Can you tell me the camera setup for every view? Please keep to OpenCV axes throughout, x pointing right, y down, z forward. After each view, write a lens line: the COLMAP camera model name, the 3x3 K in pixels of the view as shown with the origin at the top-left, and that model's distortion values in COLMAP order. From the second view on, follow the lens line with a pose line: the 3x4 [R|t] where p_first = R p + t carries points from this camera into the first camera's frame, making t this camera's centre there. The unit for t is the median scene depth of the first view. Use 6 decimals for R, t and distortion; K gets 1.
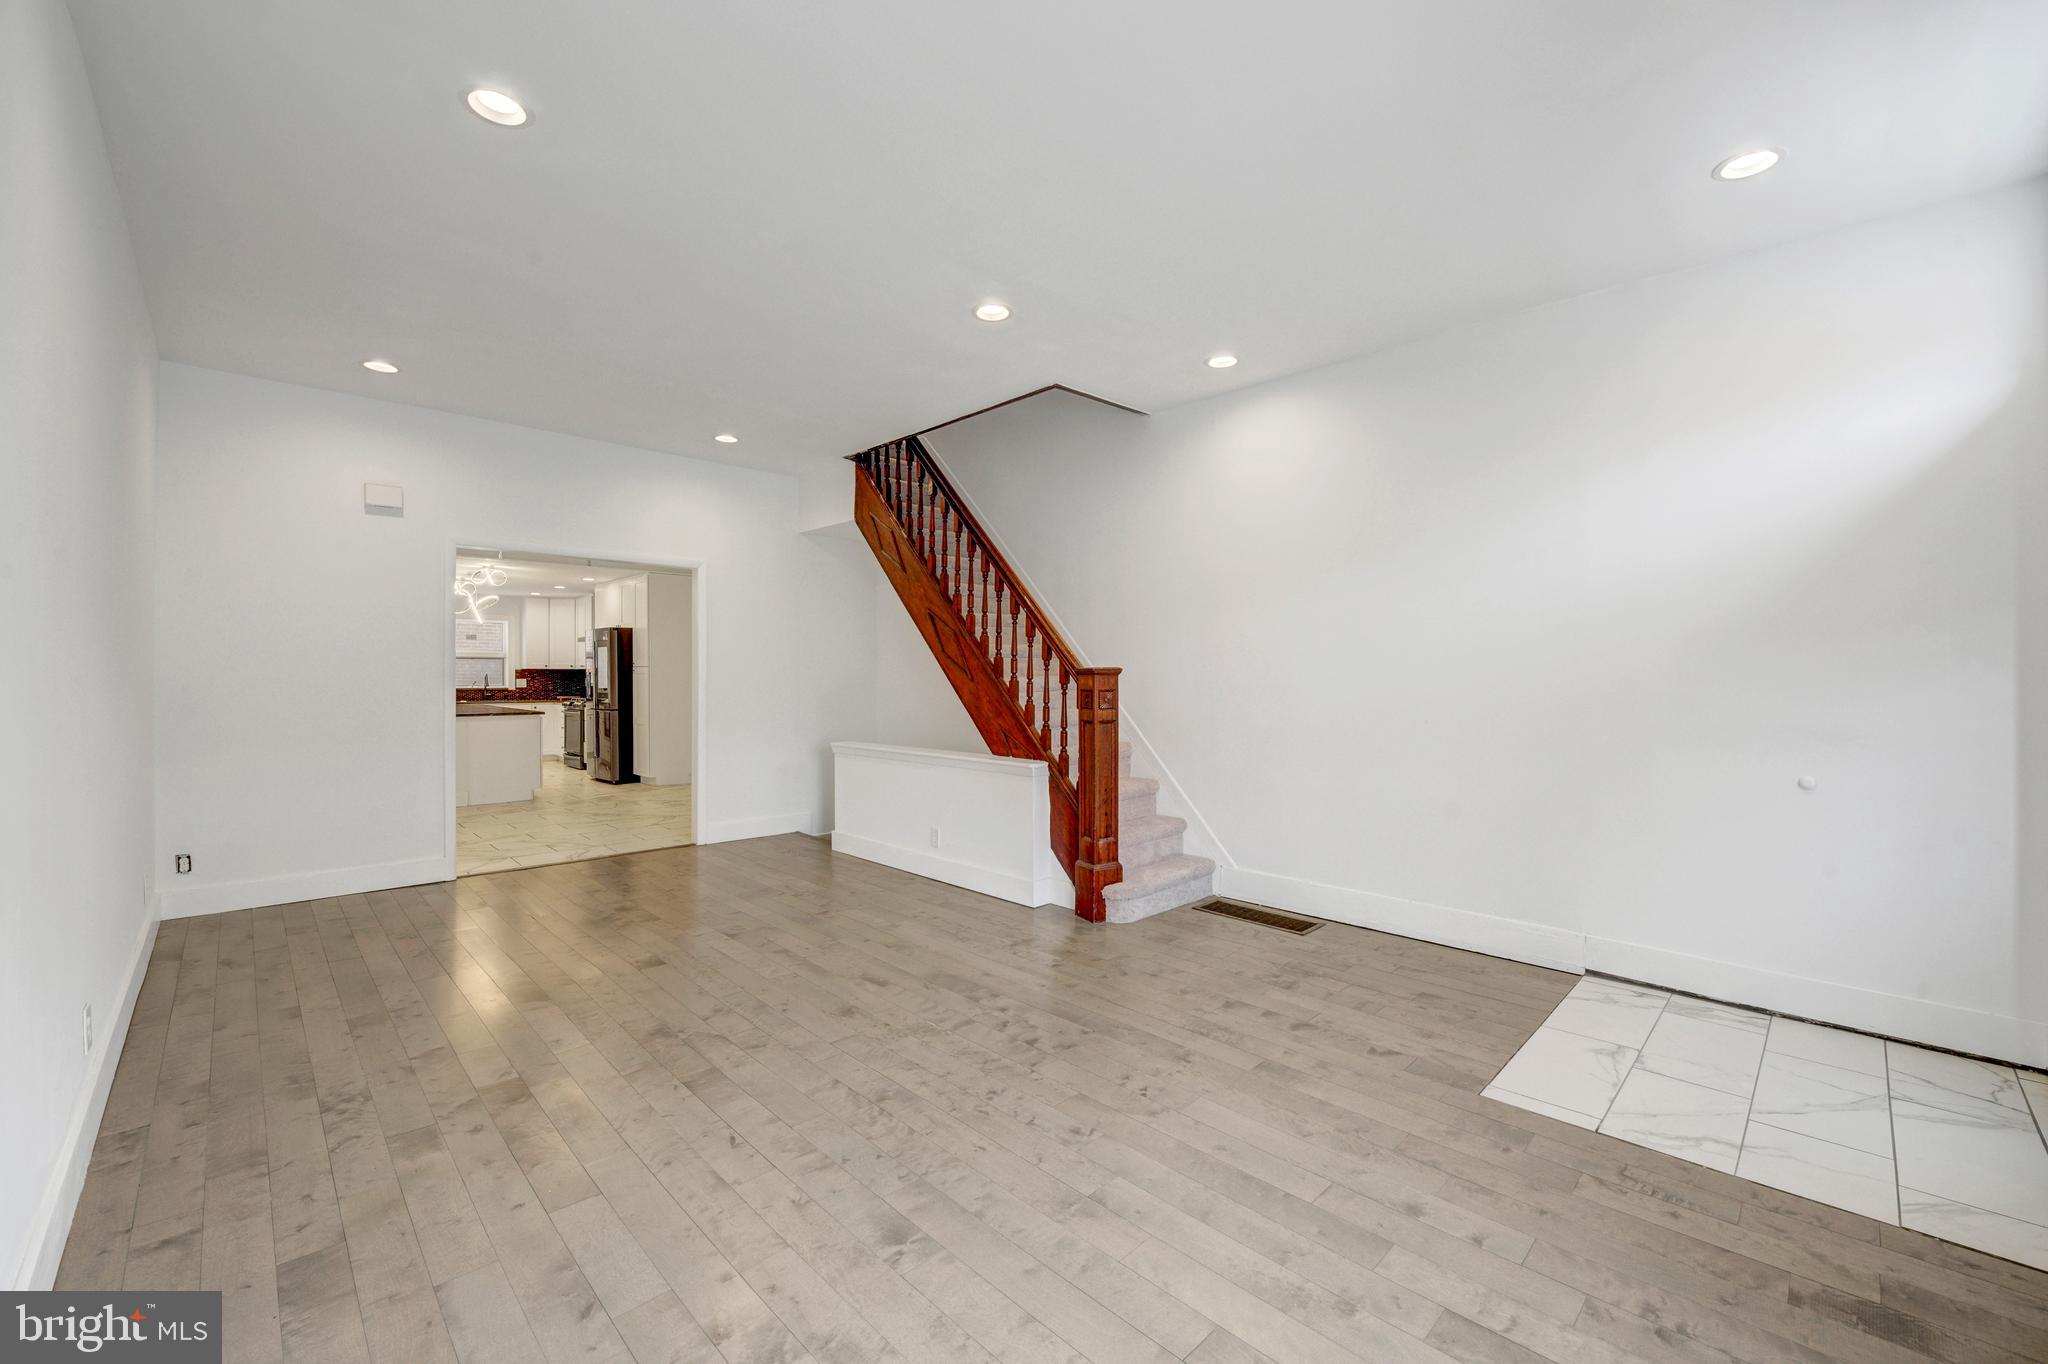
lens RADIAL K [[830.5, 0, 1025.4], [0, 830.5, 667.6], [0, 0, 1]] dist [-0.014659, -0.002475]
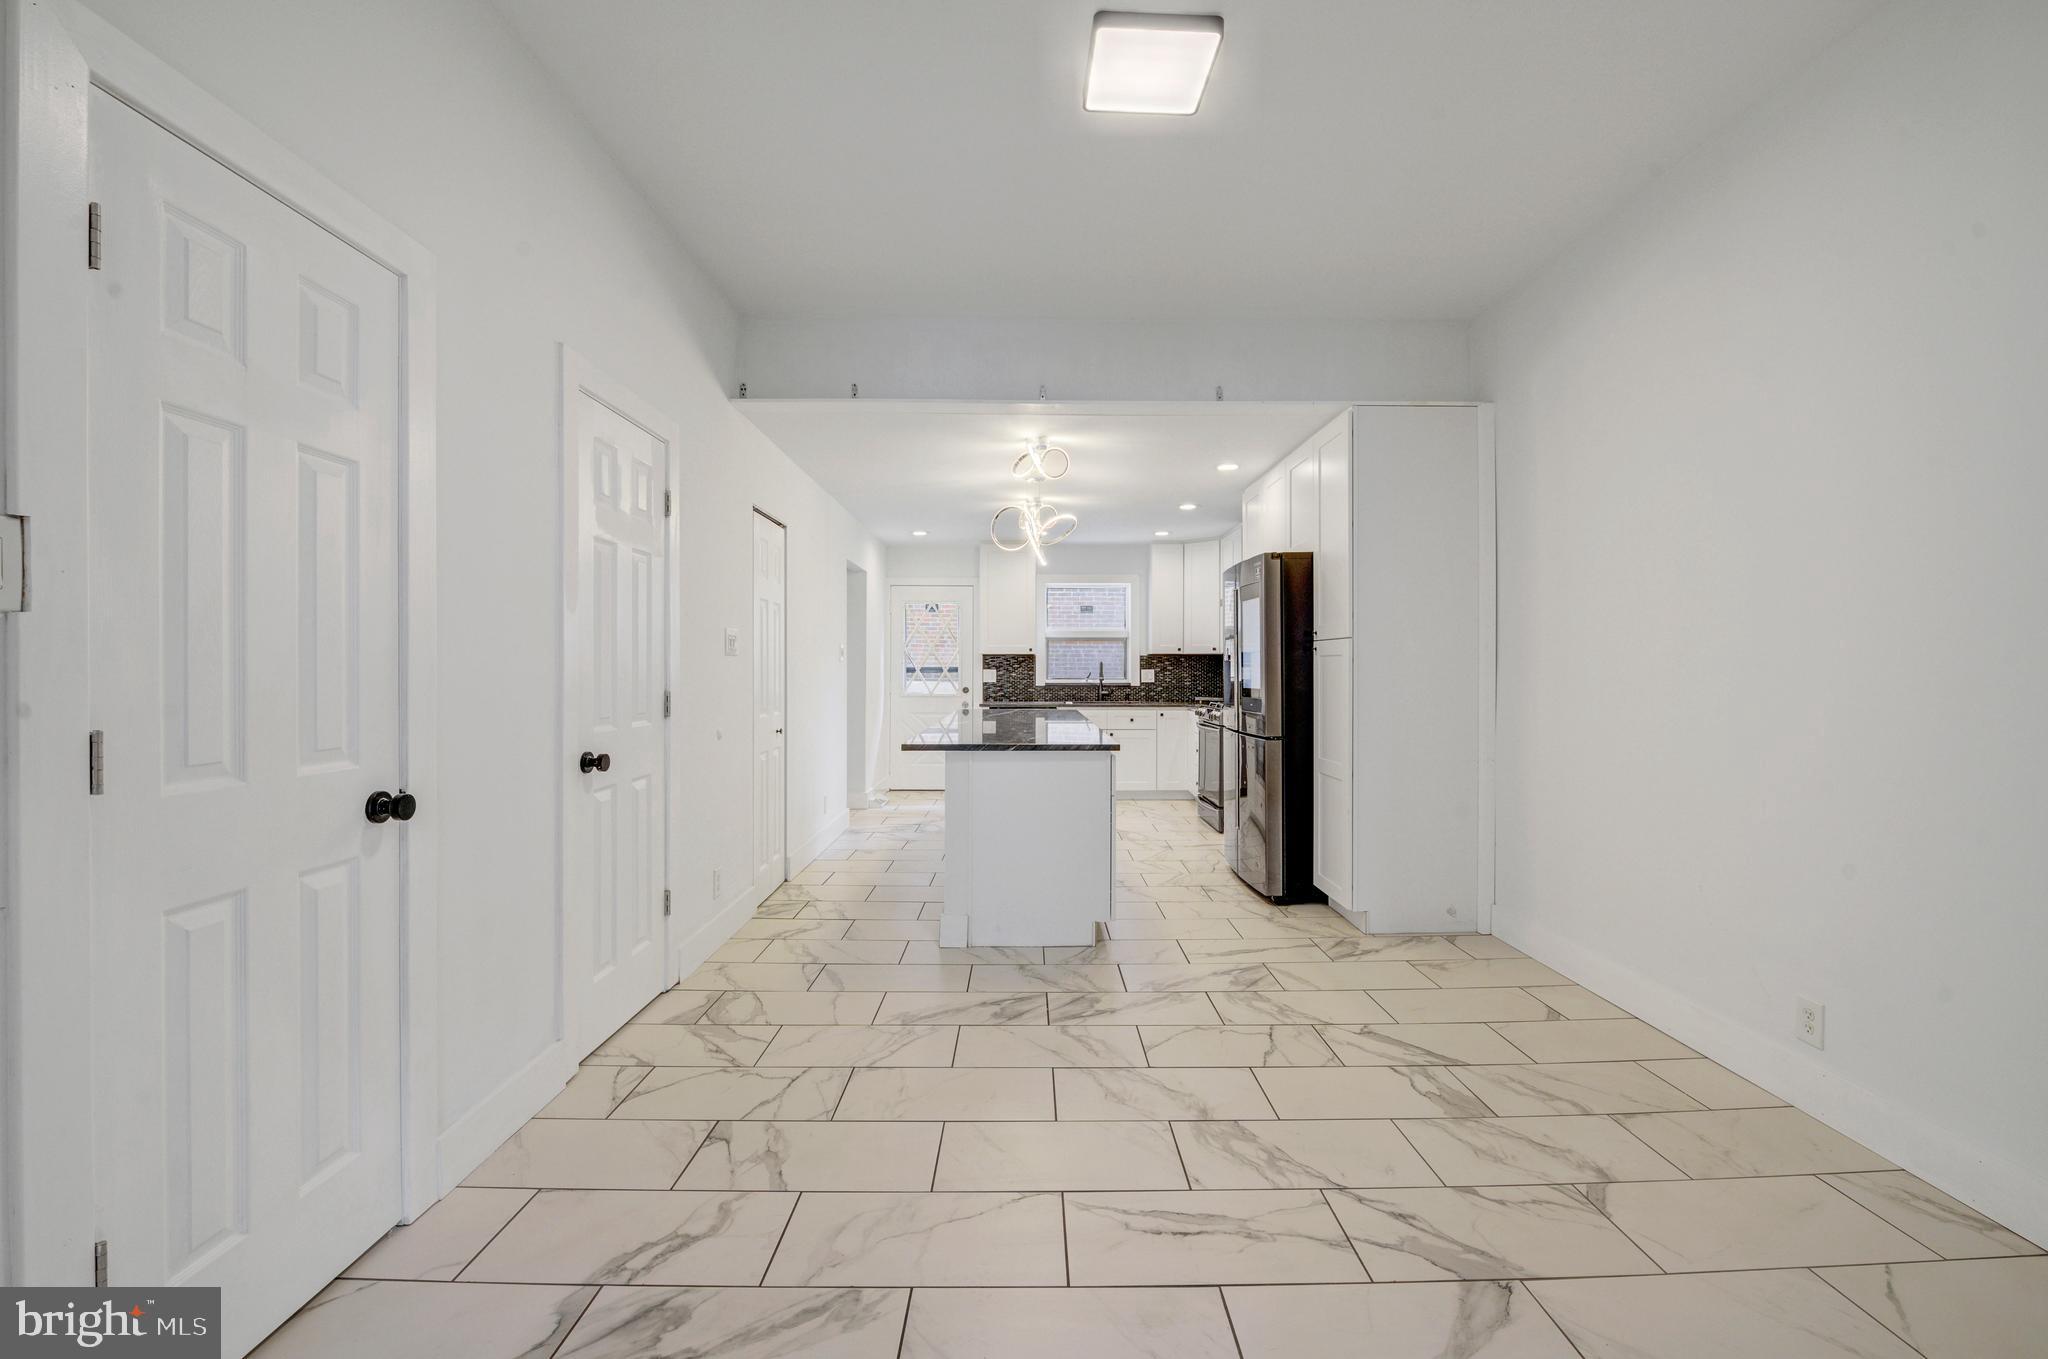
lens RADIAL K [[836.1, 0, 1031.8], [0, 836.1, 681.8], [0, 0, 1]] dist [-0.012188, -0.001403]
pose [[0.728596, 0.012654, -0.684827, -0.627655], [0.005132, 0.999700, 0.023933, 0.020139], [0.684925, -0.020952, 0.728312, 1.287257]]
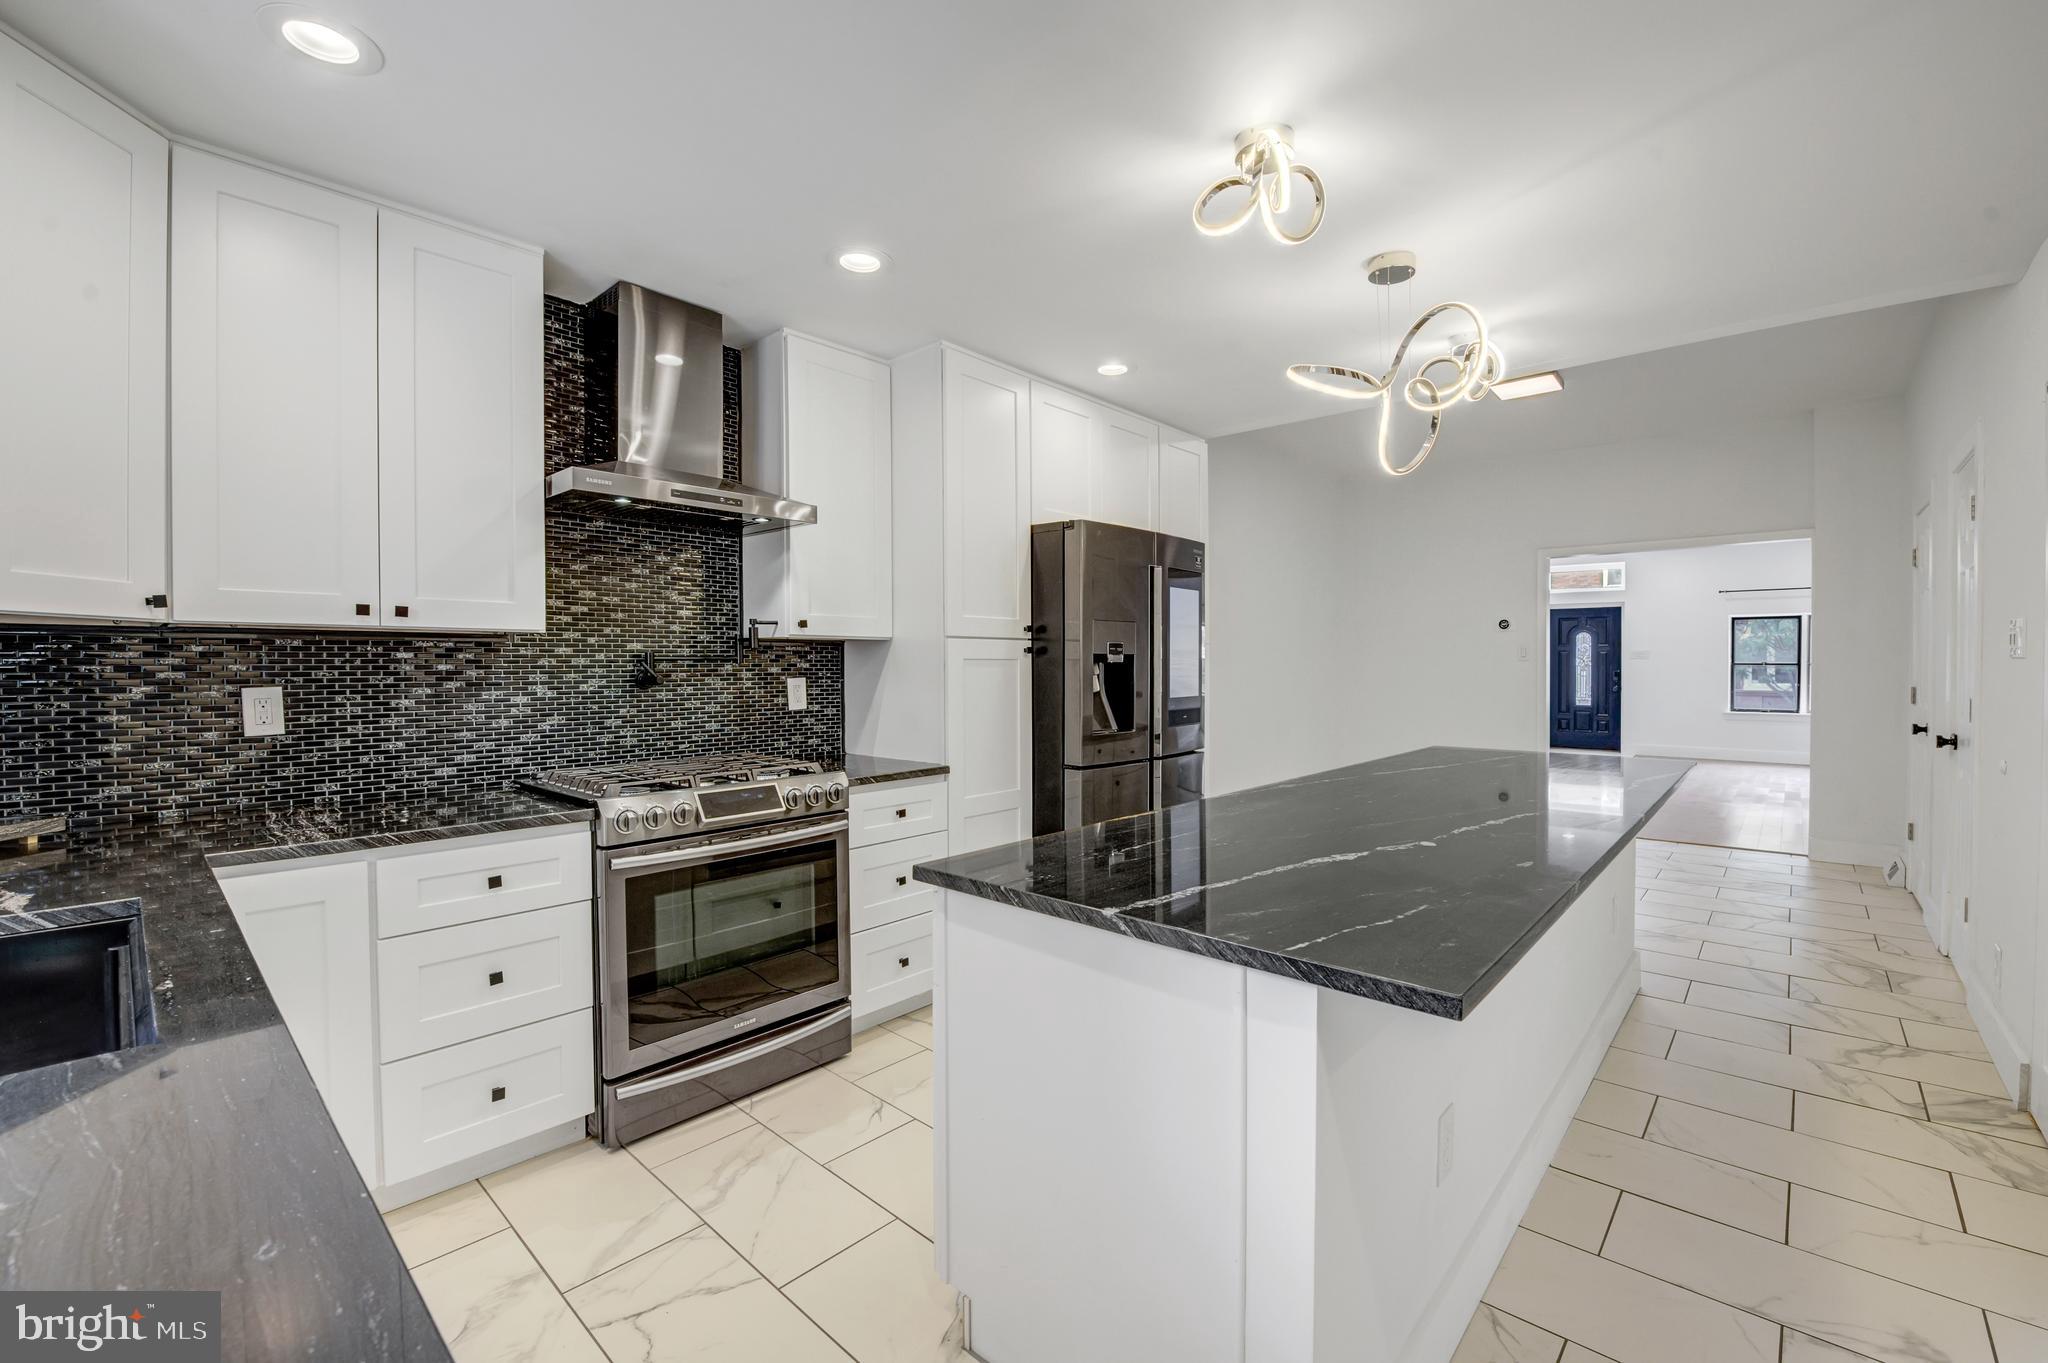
lens RADIAL K [[836.1, 0, 1027.6], [0, 836.1, 677.7], [0, 0, 1]] dist [-0.012188, -0.001403]
pose [[-0.060244, -0.018902, 0.998005, -1.930578], [-0.009222, 0.999789, 0.018379, 0.020110], [-0.998141, -0.008097, -0.060406, 2.388962]]
